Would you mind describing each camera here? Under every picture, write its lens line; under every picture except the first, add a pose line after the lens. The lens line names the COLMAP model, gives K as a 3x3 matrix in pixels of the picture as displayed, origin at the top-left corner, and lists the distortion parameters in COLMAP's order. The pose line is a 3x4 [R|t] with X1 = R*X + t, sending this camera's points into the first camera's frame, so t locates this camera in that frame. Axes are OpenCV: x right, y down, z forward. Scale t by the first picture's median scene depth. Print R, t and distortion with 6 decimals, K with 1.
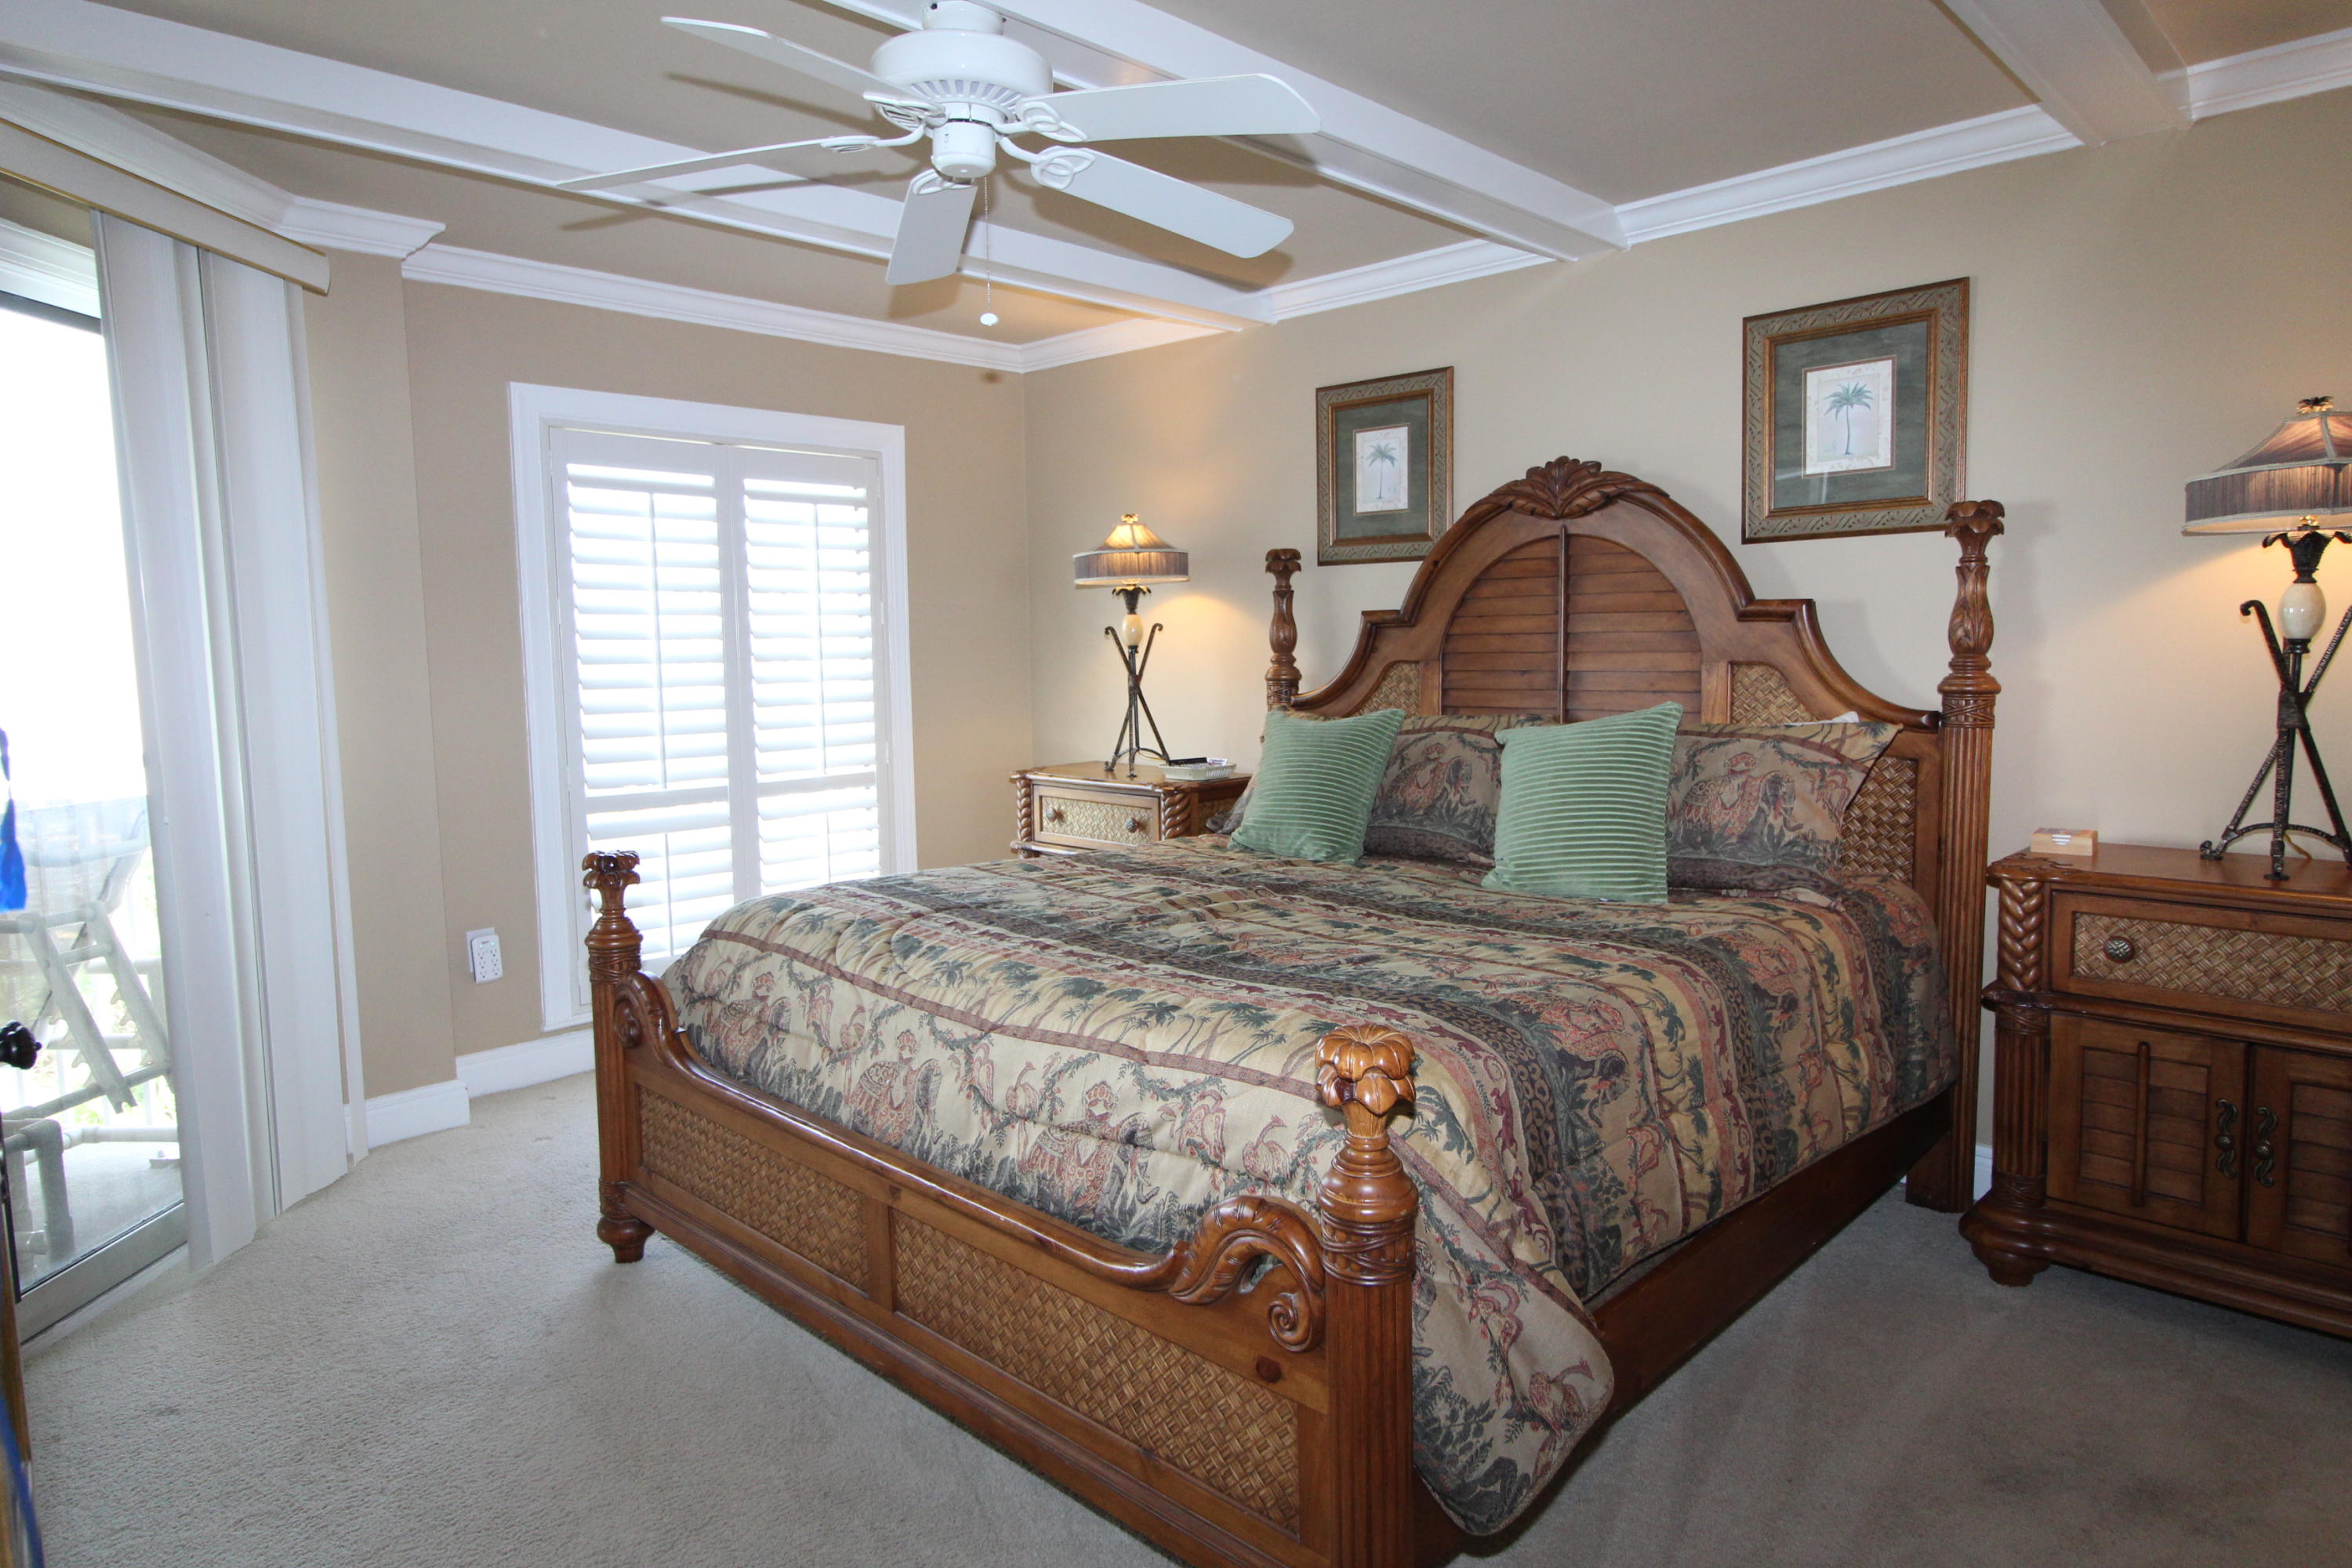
lens RADIAL K [[1391.2, 0, 1180.3], [0, 1391.2, 759.8], [0, 0, 1]] dist [0.013298, -0.019953]
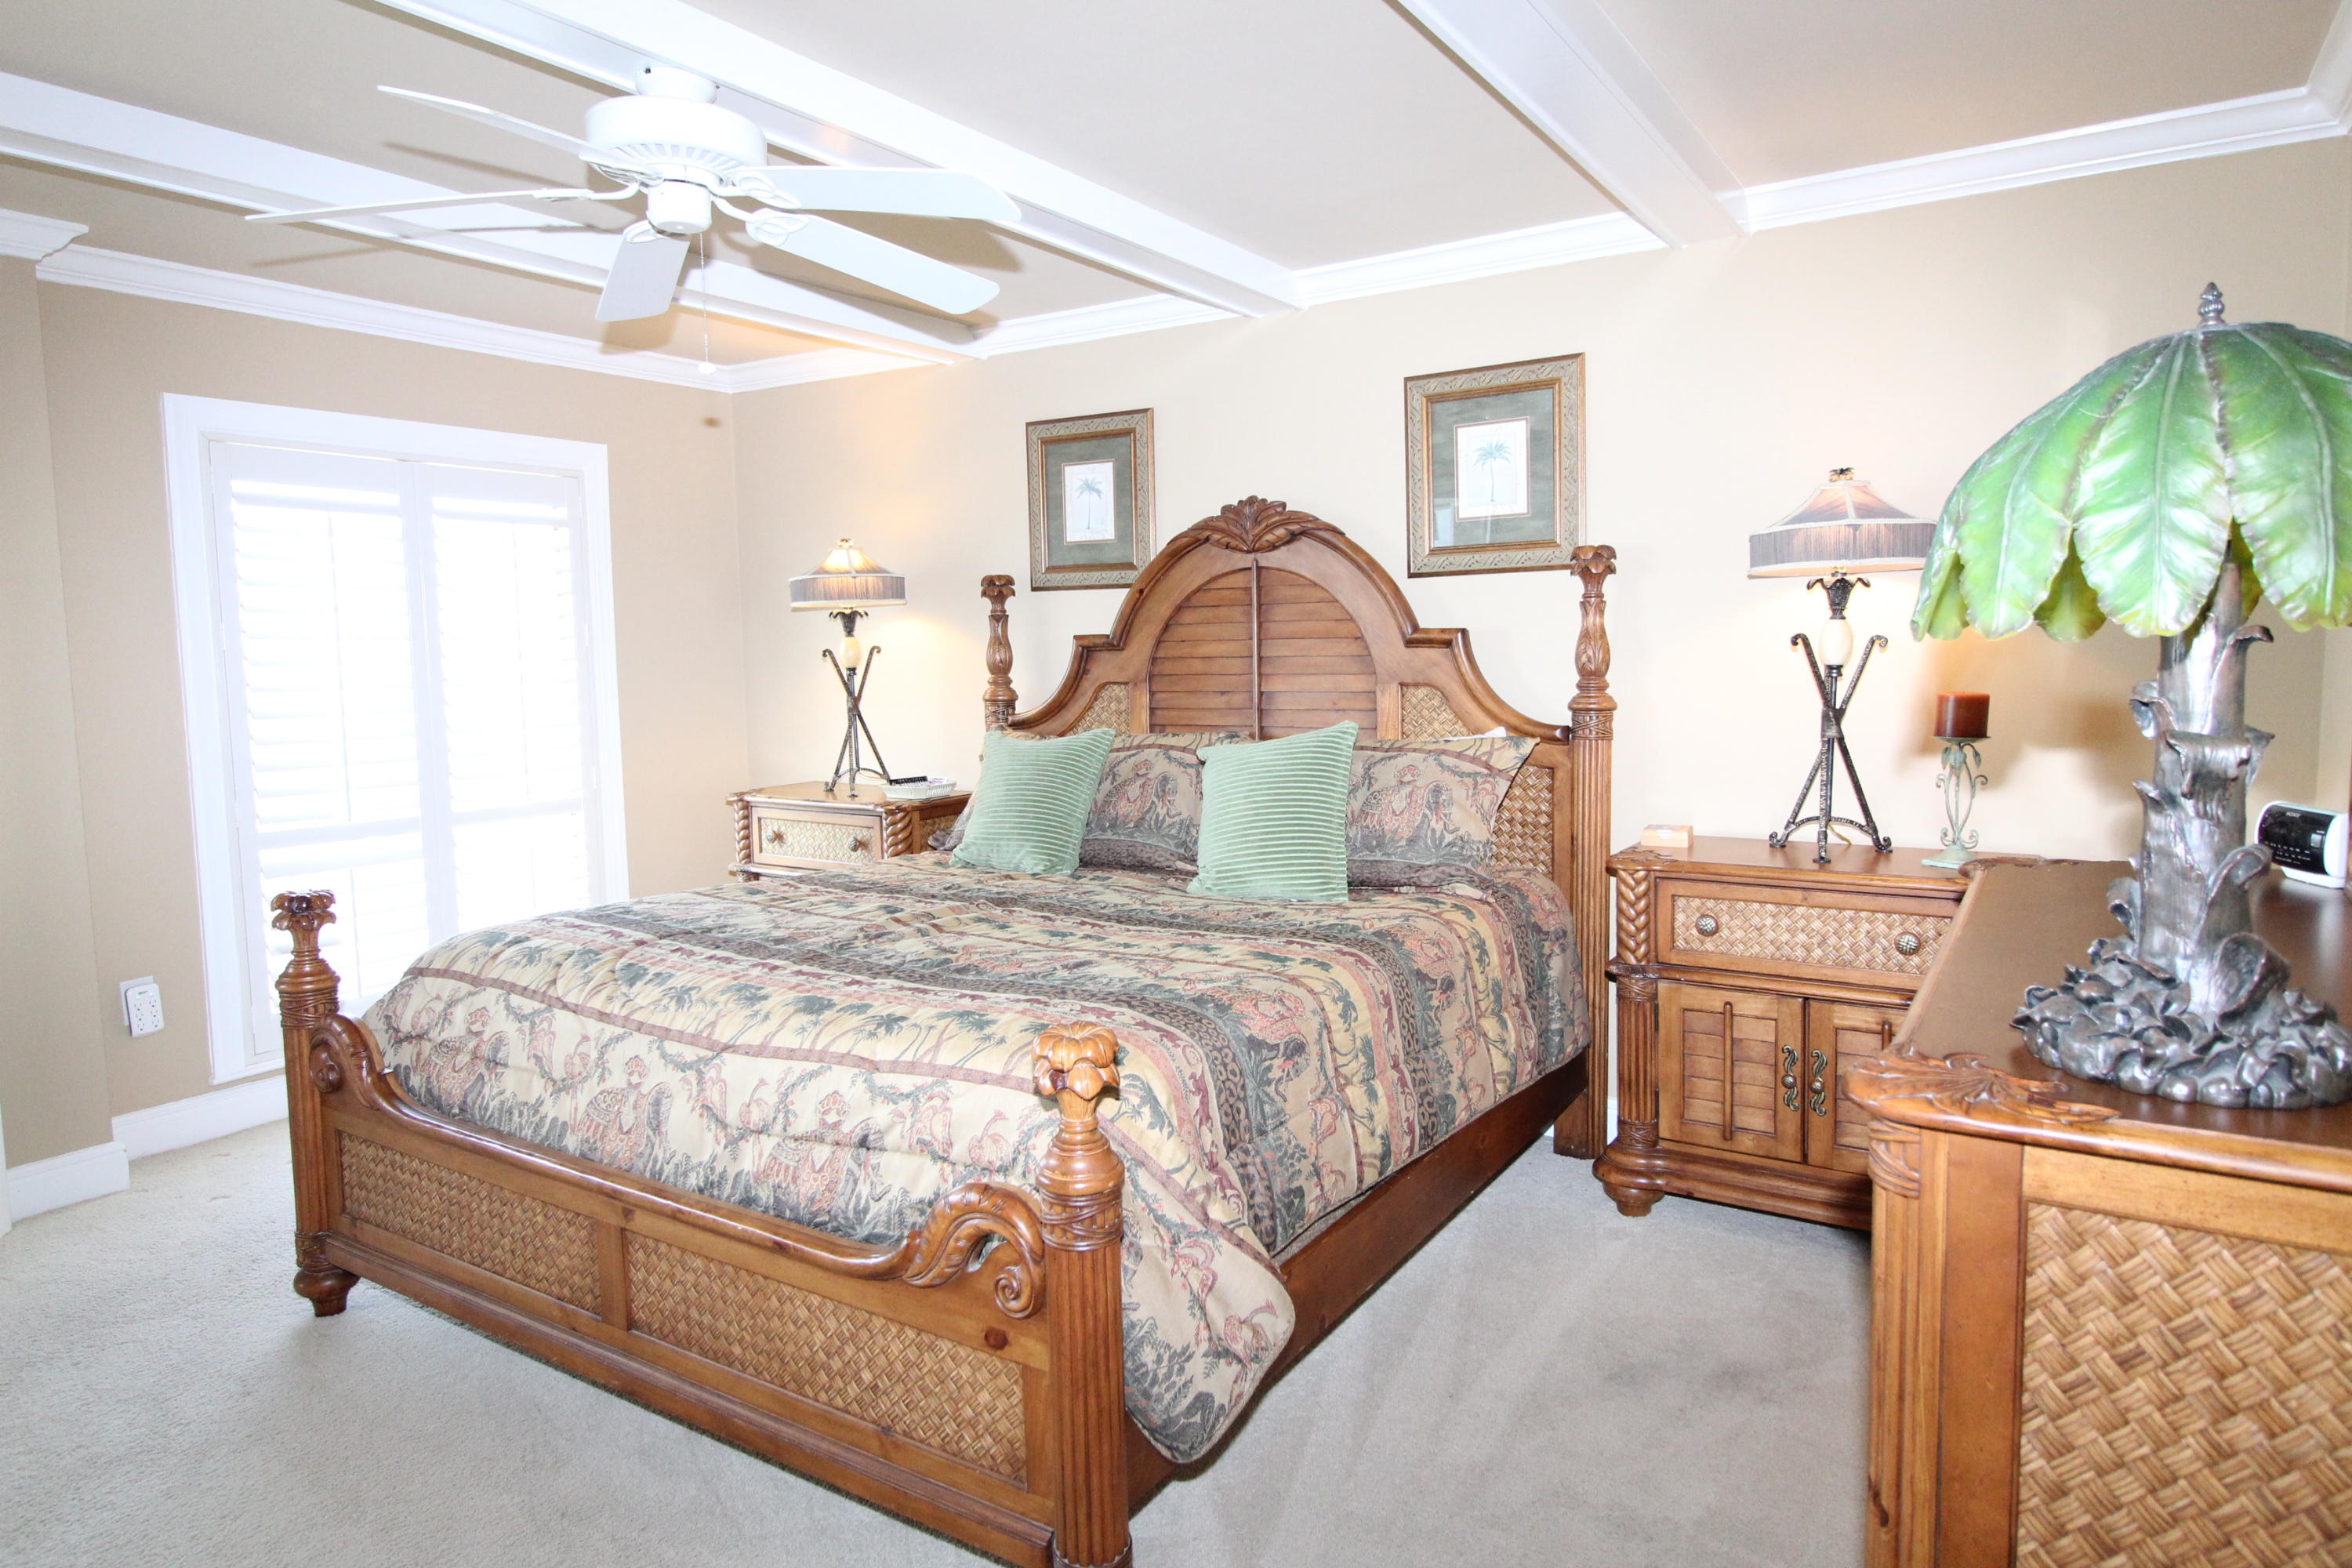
lens RADIAL K [[1391.2, 0, 1180.3], [0, 1391.2, 759.8], [0, 0, 1]] dist [0.013298, -0.019953]
pose [[0.979927, -0.019624, 0.198386, -0.002431], [0.020744, 0.999778, -0.003568, -0.010030], [-0.198272, 0.007611, 0.980117, -0.074439]]
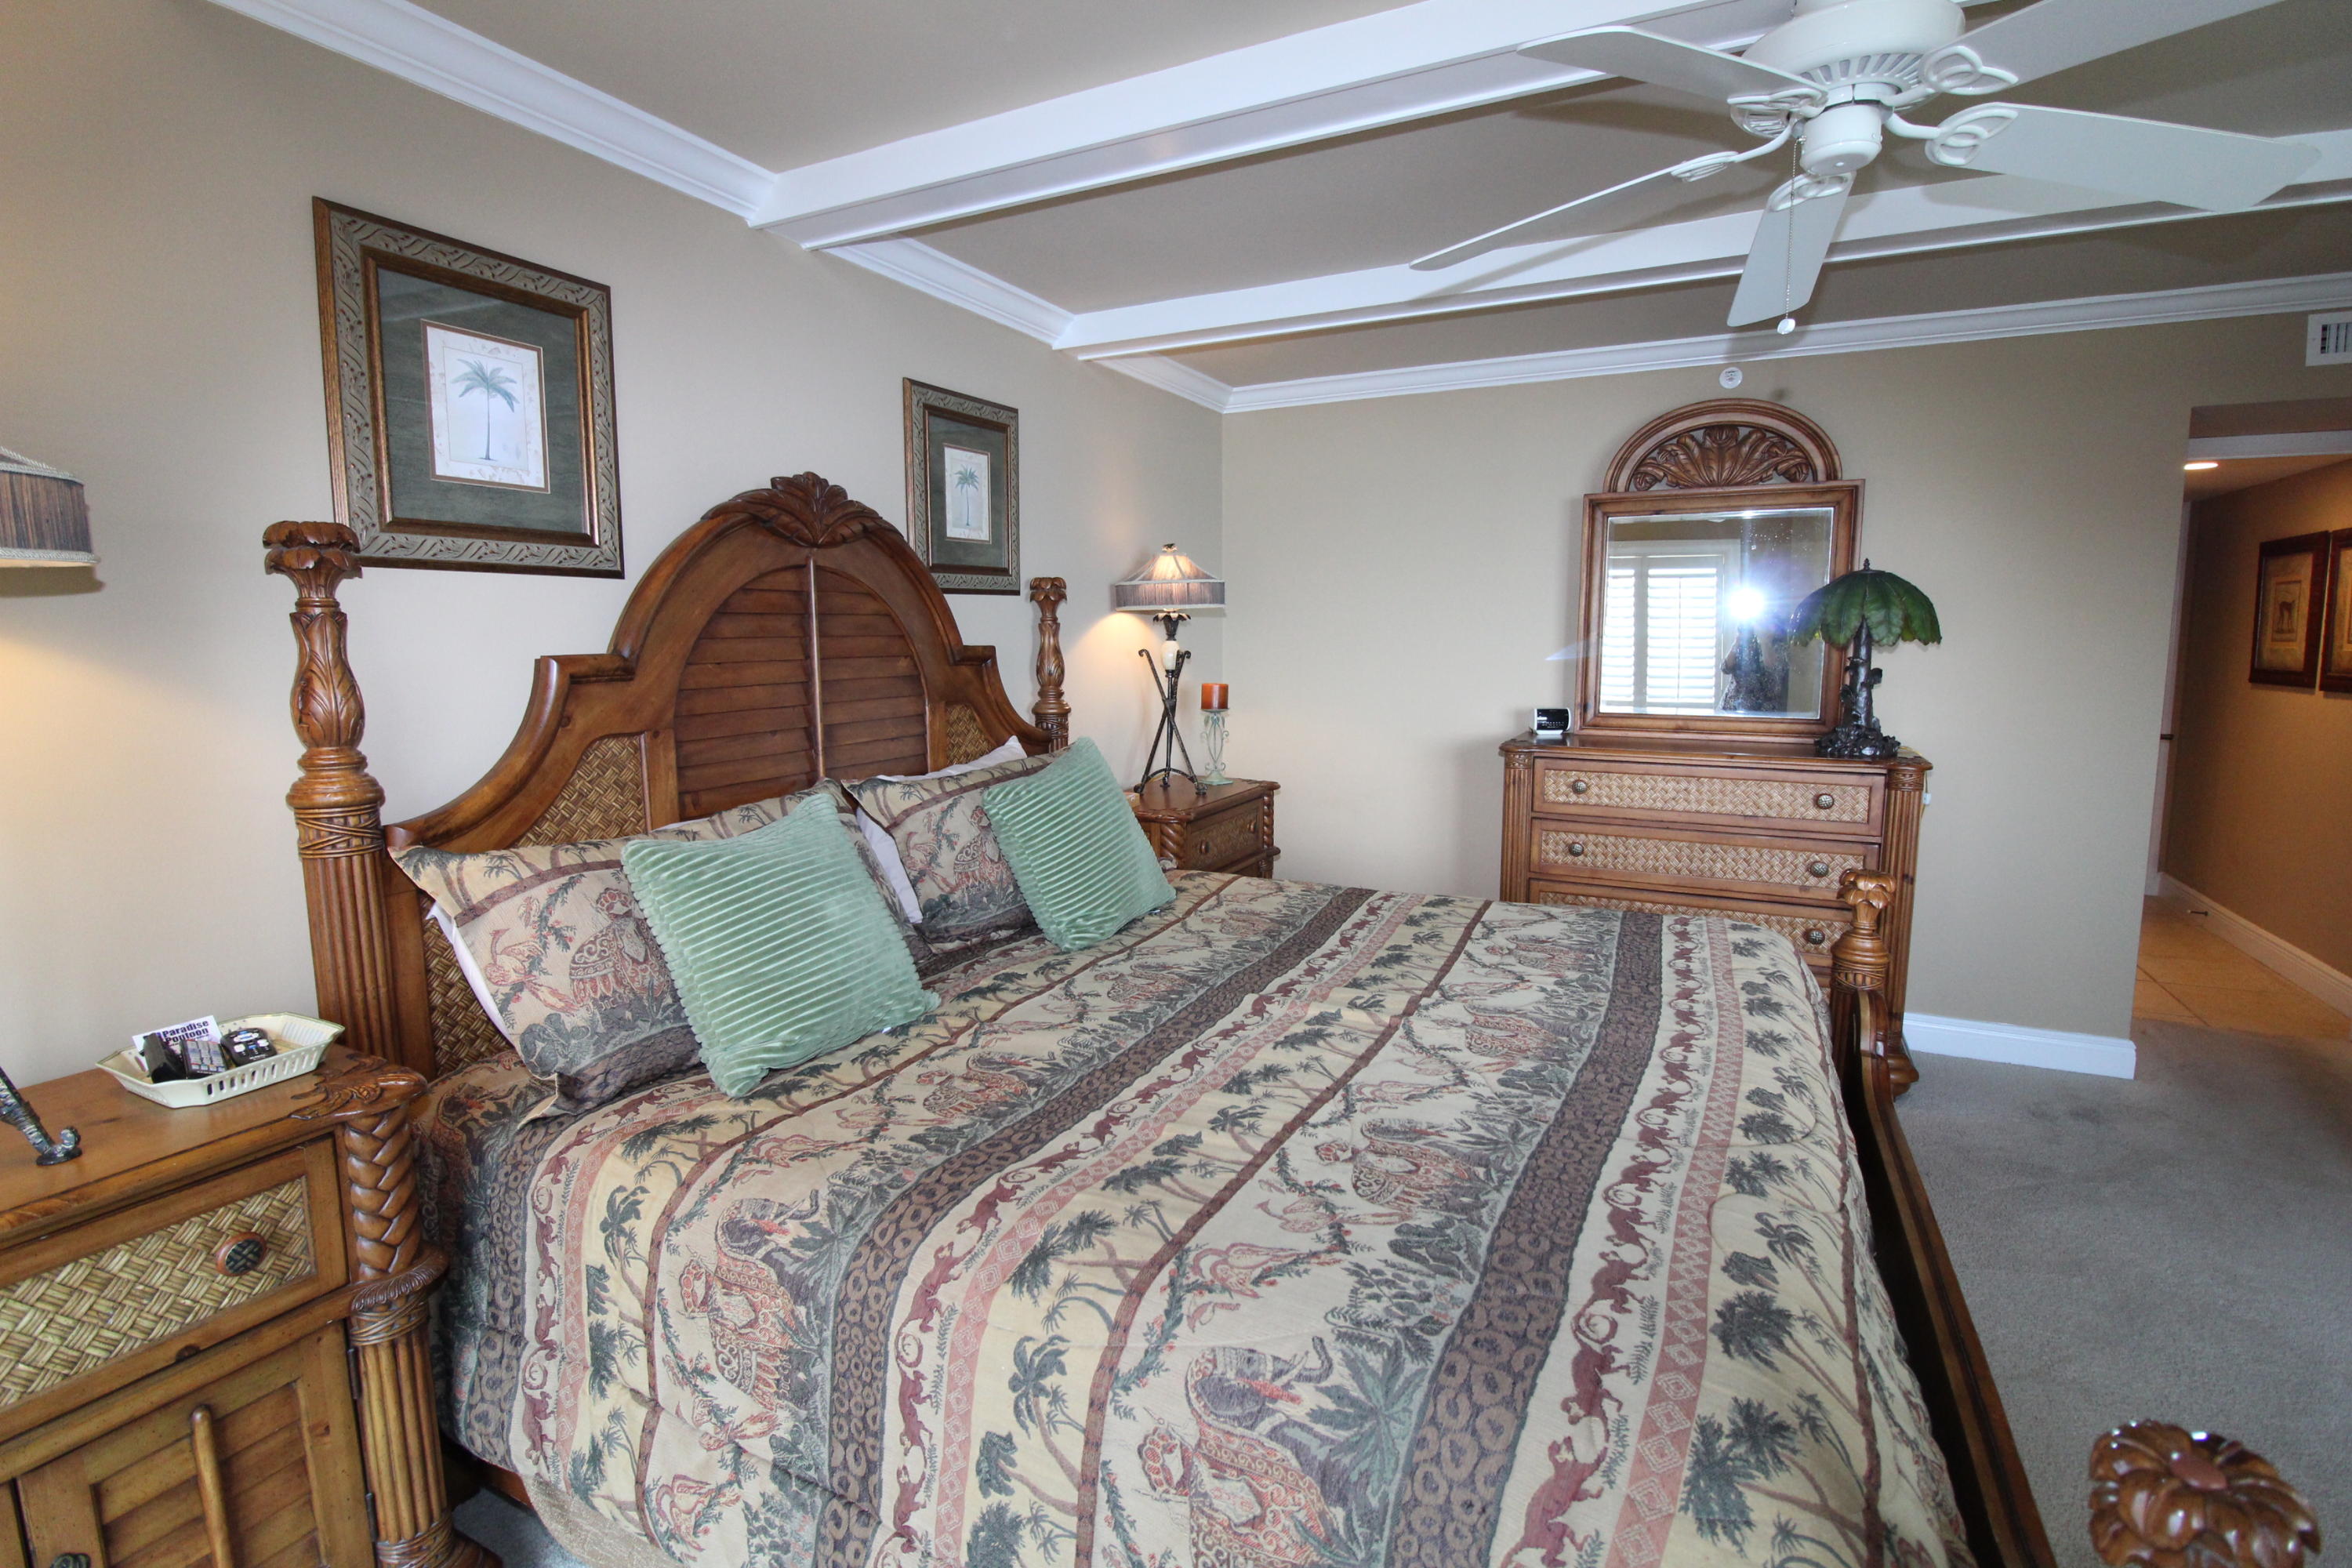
lens RADIAL K [[1089.0, 0, 1180.0], [0, 1089.0, 767.4], [0, 0, 1]] dist [0.002629, -0.014492]
pose [[-0.298354, -0.104909, 0.948672, -0.554516], [0.091300, 0.986246, 0.137778, -0.143244], [-0.950079, 0.127720, -0.284672, 1.271379]]
